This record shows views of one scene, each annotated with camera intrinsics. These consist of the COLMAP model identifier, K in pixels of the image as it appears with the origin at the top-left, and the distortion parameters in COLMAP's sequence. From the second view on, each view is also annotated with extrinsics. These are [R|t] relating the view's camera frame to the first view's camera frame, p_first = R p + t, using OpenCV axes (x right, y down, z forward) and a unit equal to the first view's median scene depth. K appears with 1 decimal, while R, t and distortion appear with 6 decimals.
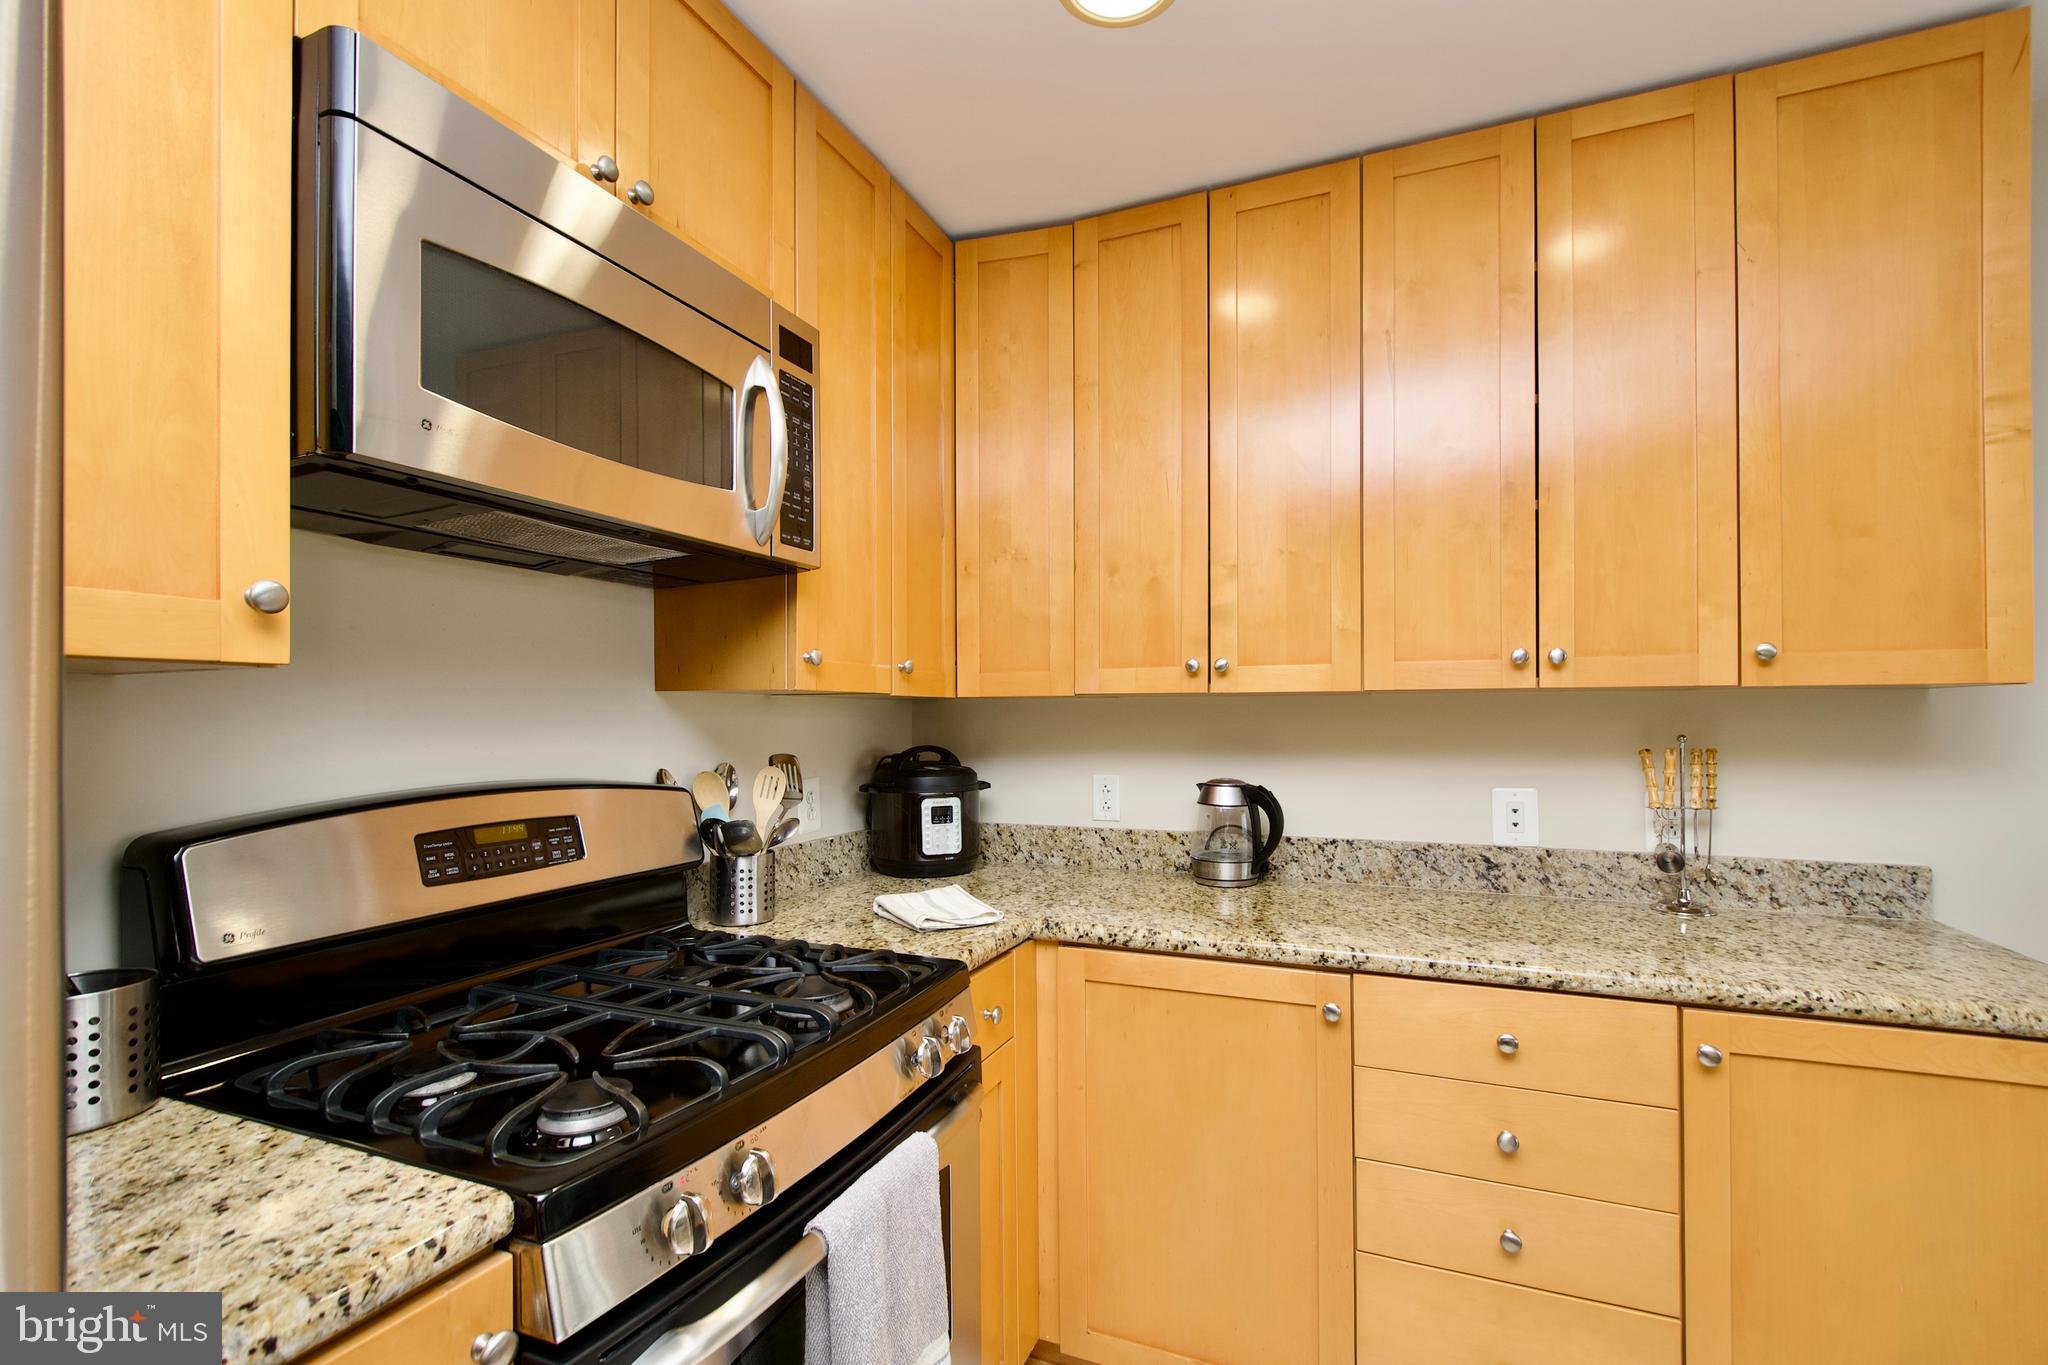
lens RADIAL K [[897.1, 0, 1040.7], [0, 897.1, 711.9], [0, 0, 1]] dist [0.009429, -0.007555]
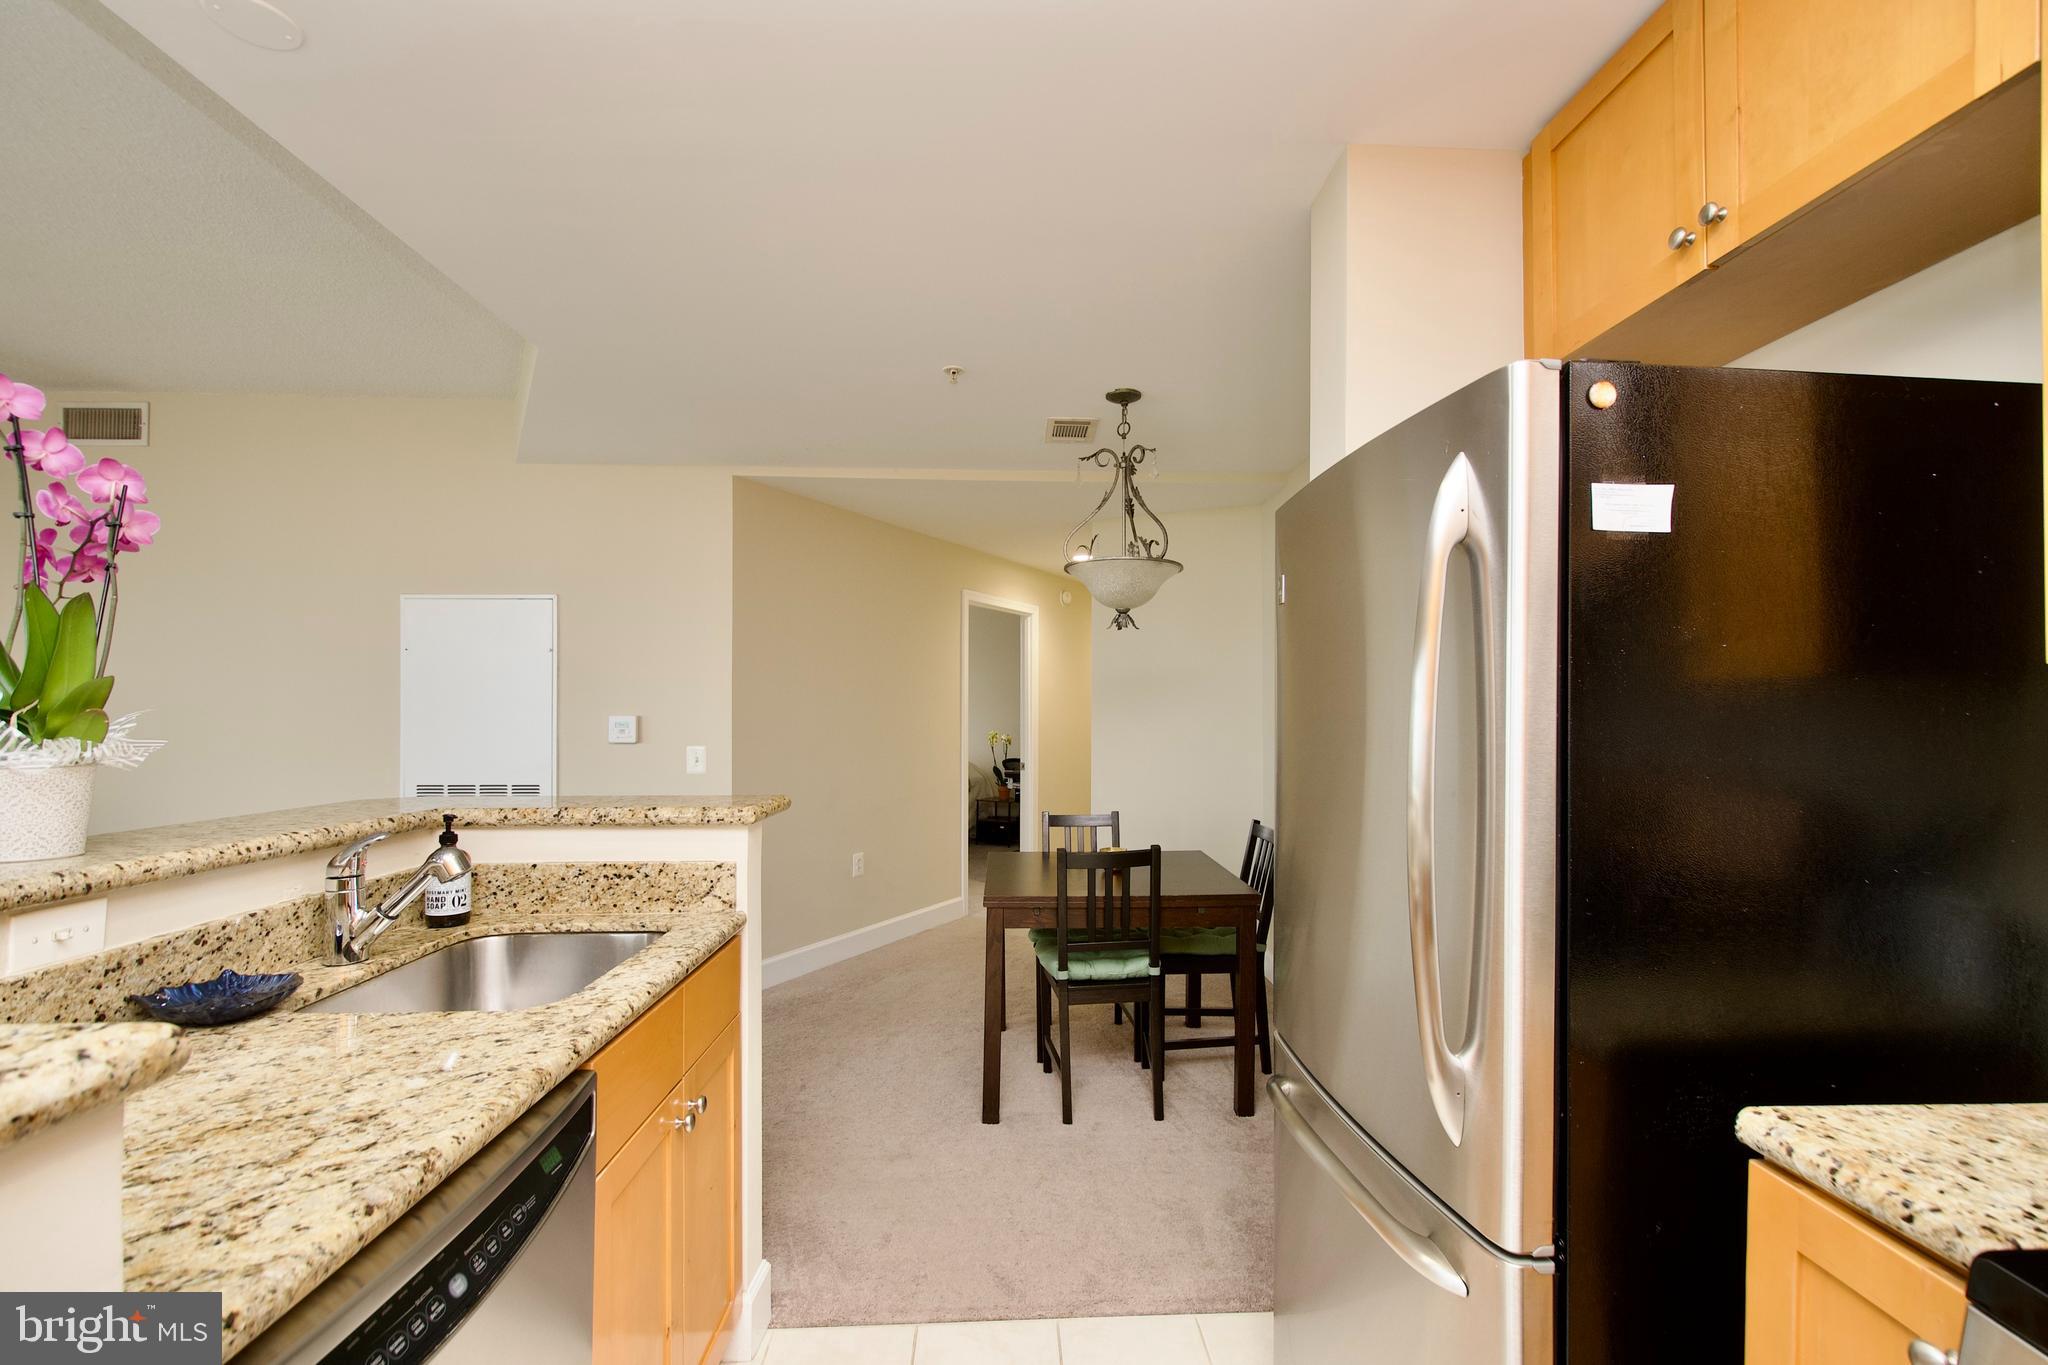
lens RADIAL K [[900.6, 0, 1041.9], [0, 900.6, 713.0], [0, 0, 1]] dist [0.007169, -0.008663]
pose [[-0.903252, 0.002977, -0.429100, 0.271500], [0.005568, 0.999973, -0.004783, 0.001351], [0.429074, -0.006709, -0.903244, 0.580147]]
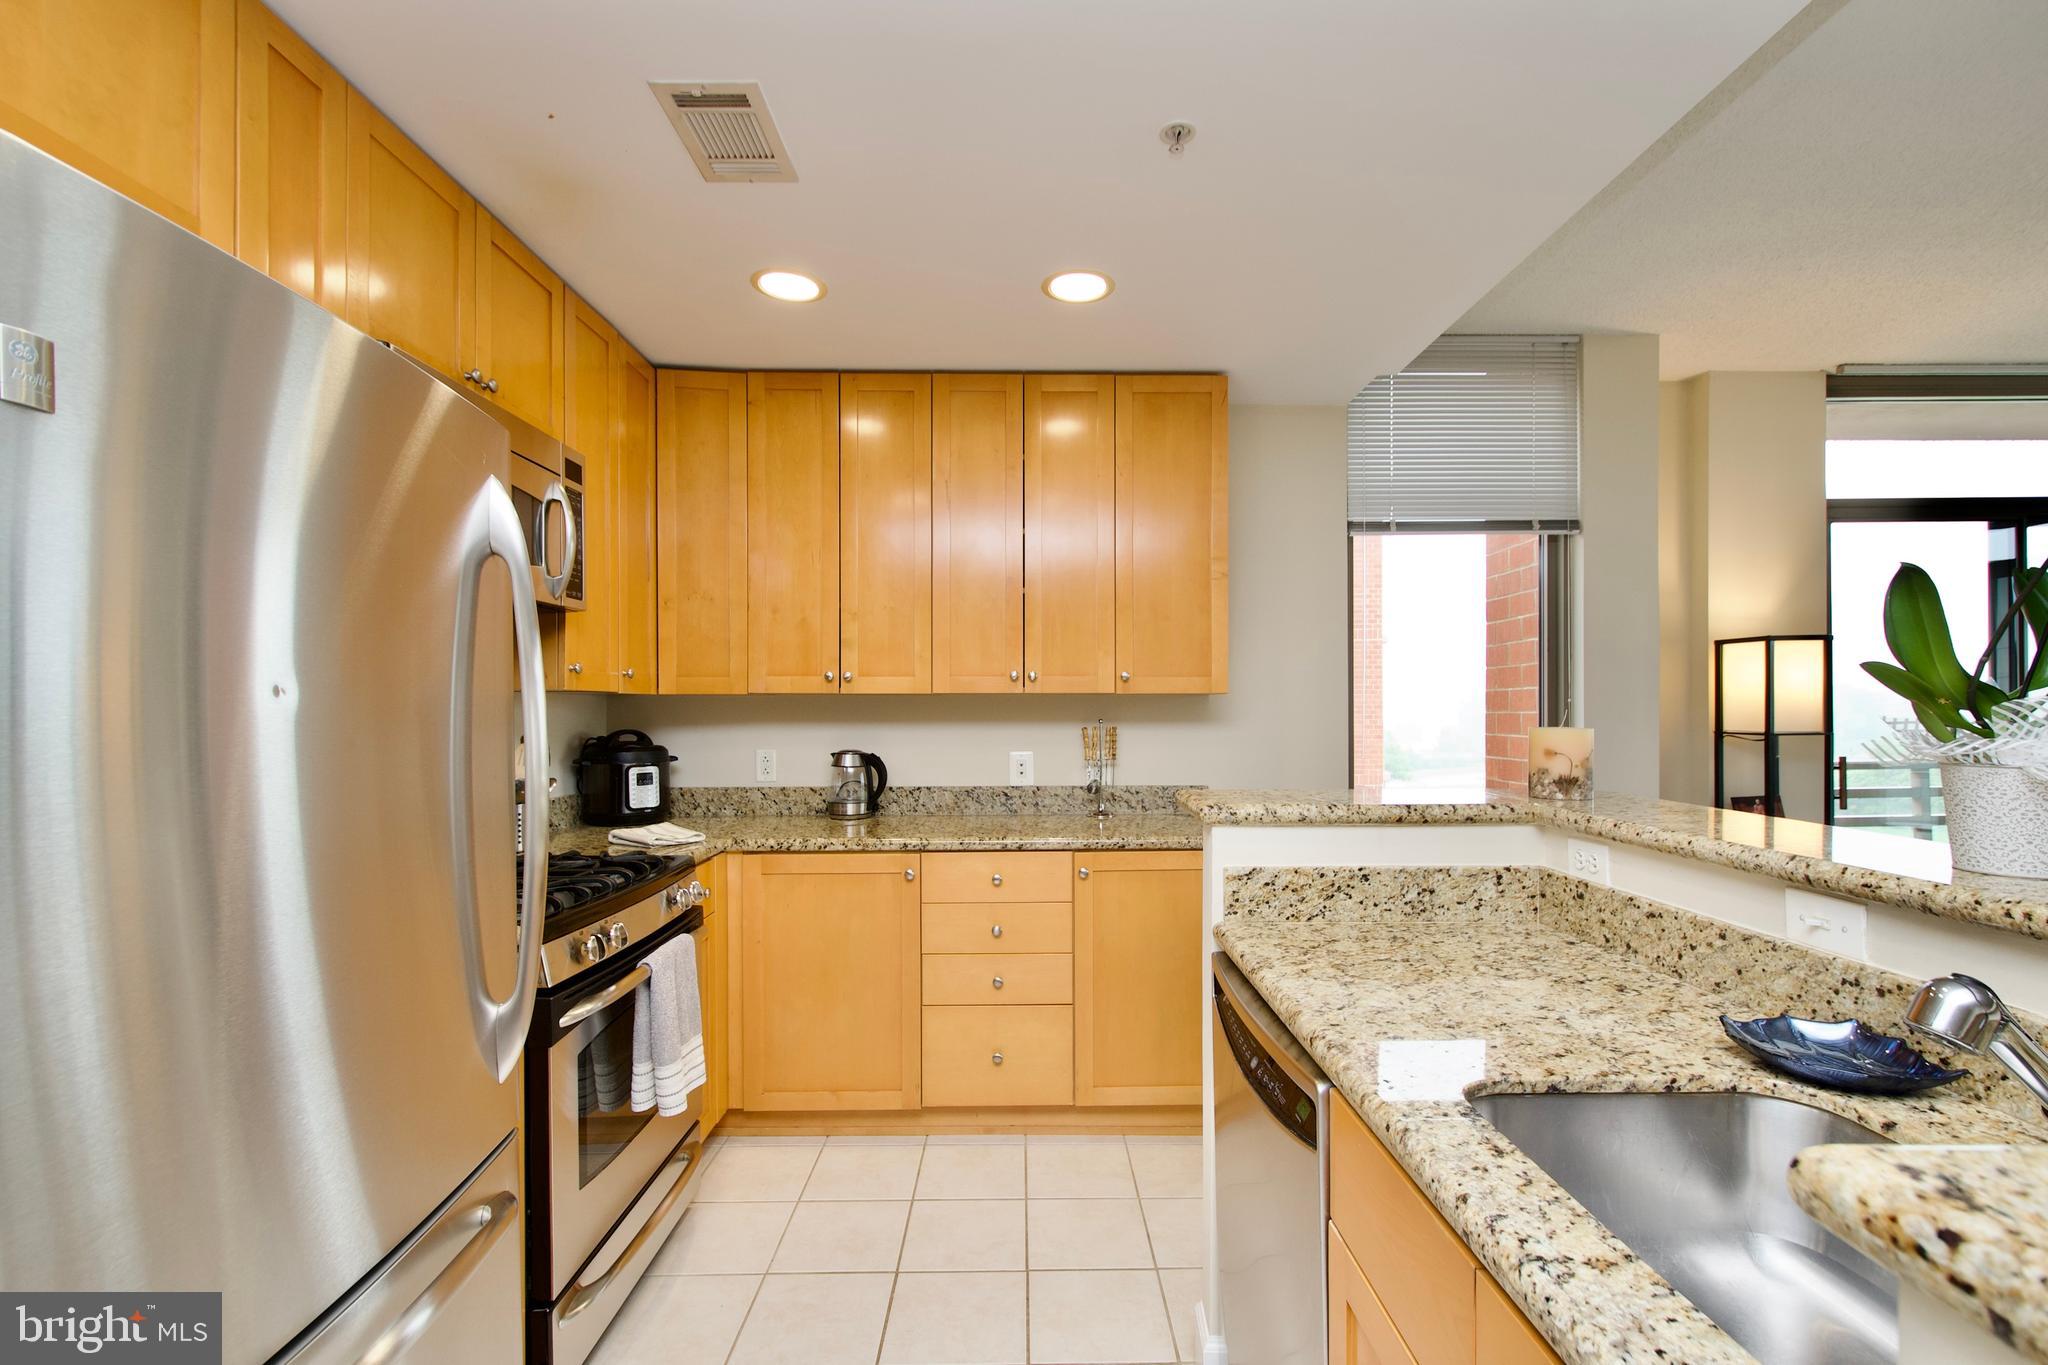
lens RADIAL K [[897.1, 0, 1040.7], [0, 897.1, 711.9], [0, 0, 1]] dist [0.009429, -0.007555]
pose [[0.916063, 0.000875, 0.401033, -0.128391], [-0.003964, 0.999969, 0.006871, -0.001329], [-0.401014, -0.007884, 0.916038, -0.619750]]
